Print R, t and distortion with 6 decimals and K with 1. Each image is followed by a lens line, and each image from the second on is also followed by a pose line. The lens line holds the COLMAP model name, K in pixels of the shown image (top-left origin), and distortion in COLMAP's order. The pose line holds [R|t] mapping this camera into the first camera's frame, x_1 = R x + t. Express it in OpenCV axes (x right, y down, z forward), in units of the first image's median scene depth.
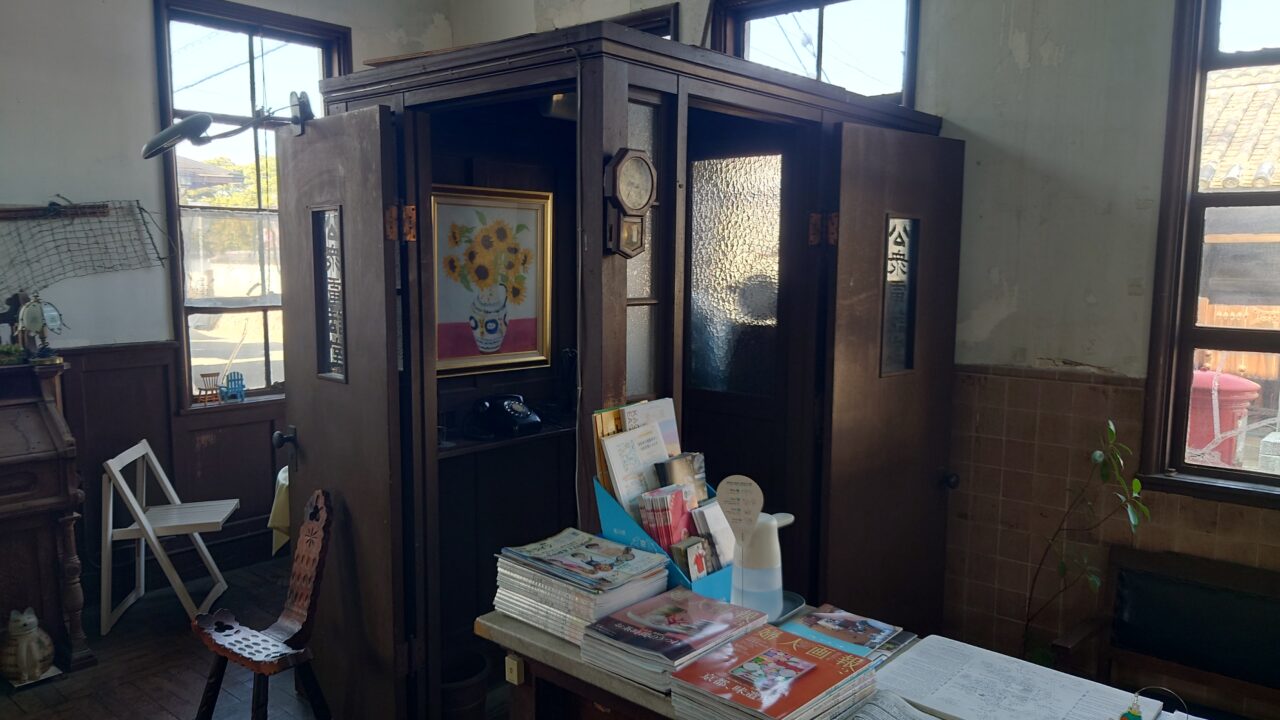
lens RADIAL K [[925.7, 0, 641.9], [0, 925.7, 366.2], [0, 0, 1]] dist [0.014497, -0.000971]
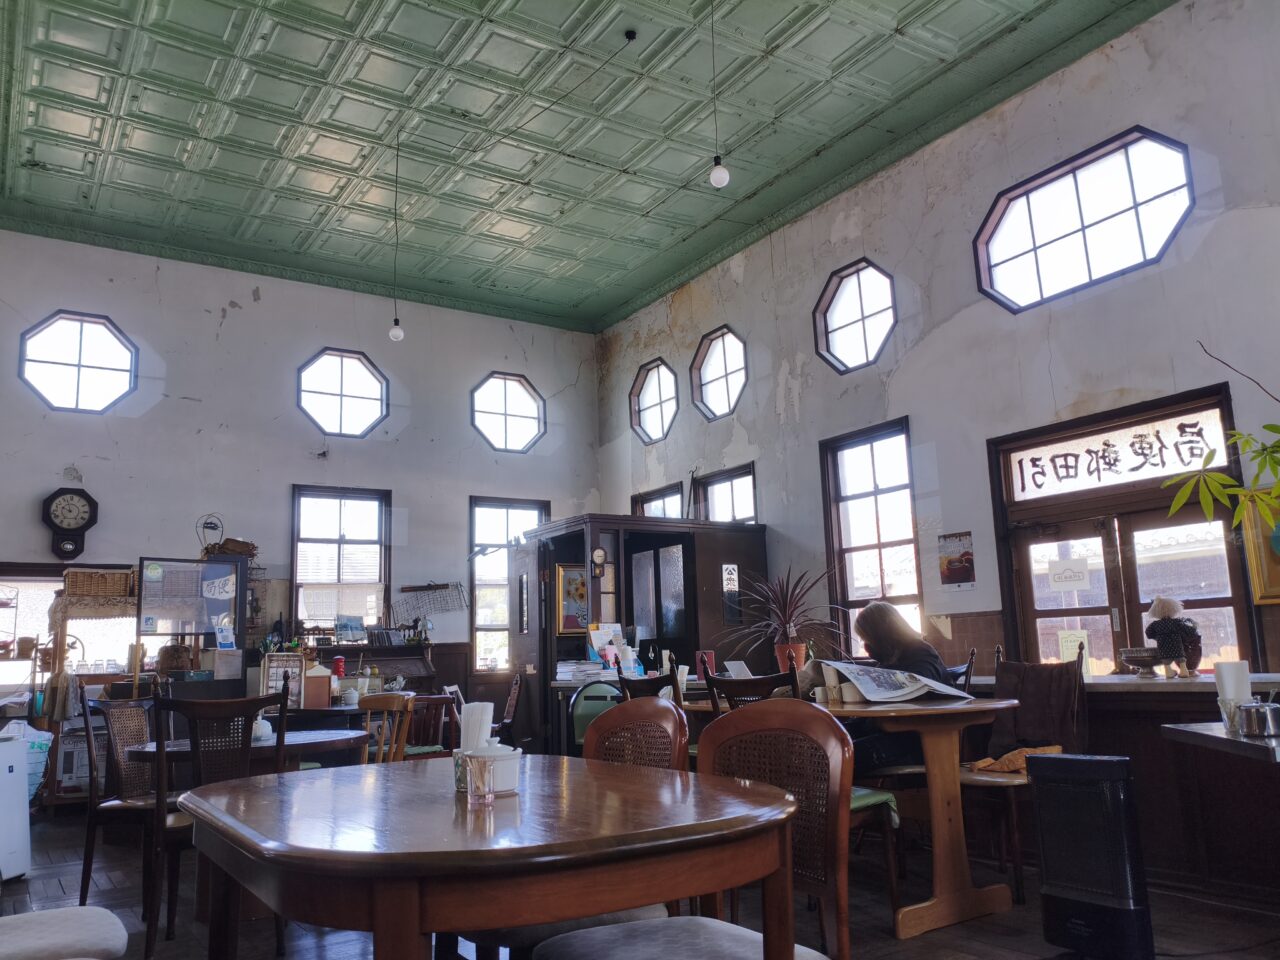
lens RADIAL K [[984.4, 0, 642.9], [0, 984.4, 487.1], [0, 0, 1]] dist [0.047655, -0.045912]
pose [[0.960229, -0.085360, -0.265847, 0.746074], [0.004331, 0.956562, -0.291497, 0.408166], [0.279181, 0.278752, 0.918888, -1.562866]]
